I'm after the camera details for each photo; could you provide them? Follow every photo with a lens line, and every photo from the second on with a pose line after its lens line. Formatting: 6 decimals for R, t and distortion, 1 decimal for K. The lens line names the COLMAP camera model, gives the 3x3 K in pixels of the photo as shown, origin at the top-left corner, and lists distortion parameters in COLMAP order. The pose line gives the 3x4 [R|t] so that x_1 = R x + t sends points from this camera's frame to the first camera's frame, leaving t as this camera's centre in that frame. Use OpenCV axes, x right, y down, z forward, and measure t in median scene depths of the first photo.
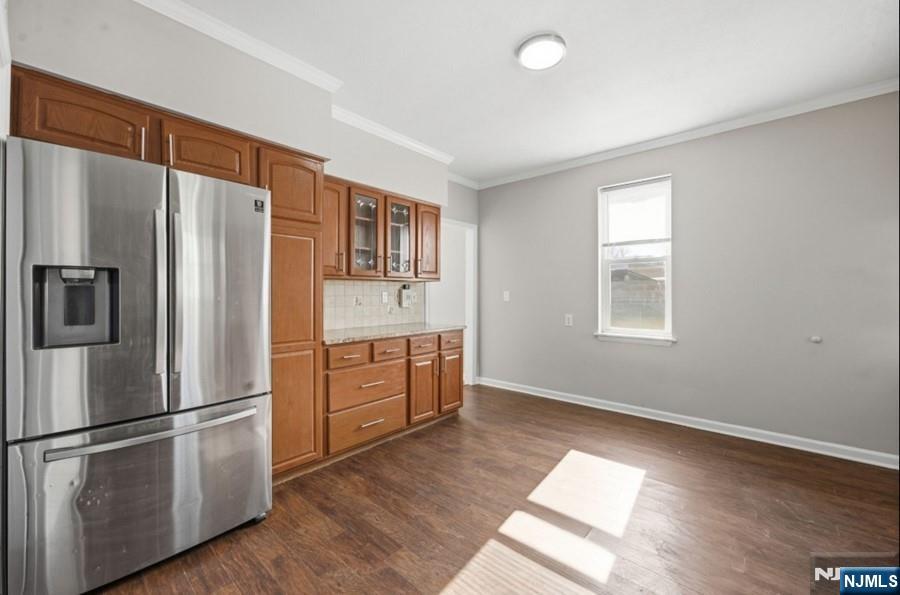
lens RADIAL K [[366.5, 0, 448.0], [0, 366.5, 295.3], [0, 0, 1]] dist [-0.002290, -0.000224]
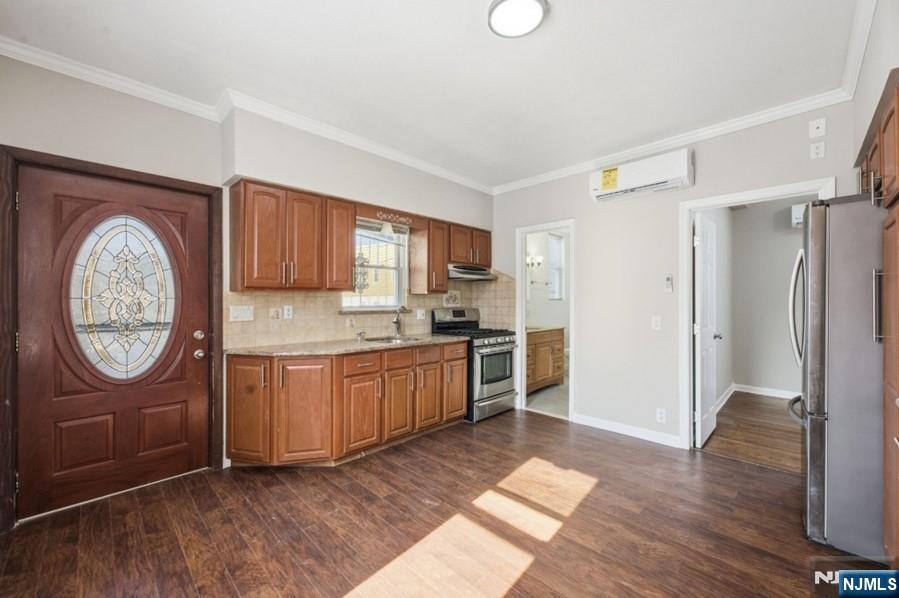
lens RADIAL K [[358.4, 0, 450.2], [0, 358.4, 298.0], [0, 0, 1]] dist [-0.000321, 0.000947]
pose [[-0.997788, 0.005731, 0.066225, 0.284413], [0.005273, 0.999961, -0.007093, -0.024606], [-0.066263, -0.006728, -0.997779, 1.480644]]
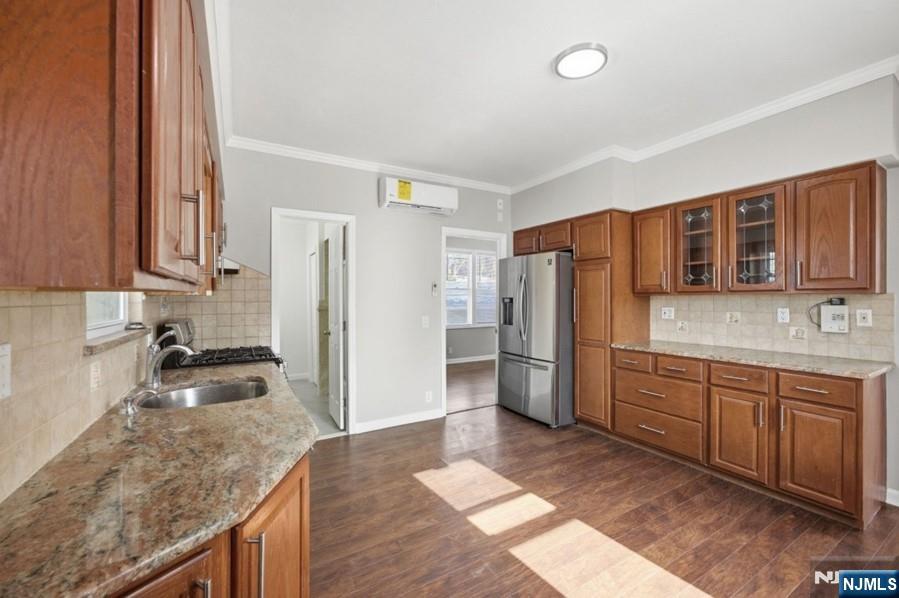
lens RADIAL K [[358.4, 0, 448.9], [0, 358.4, 301.5], [0, 0, 1]] dist [-0.000321, 0.000947]
pose [[-0.320564, 0.013131, -0.947136, 1.017452], [0.002275, 0.999912, 0.013092, -0.046700], [0.947224, 0.002043, -0.320565, 0.794653]]
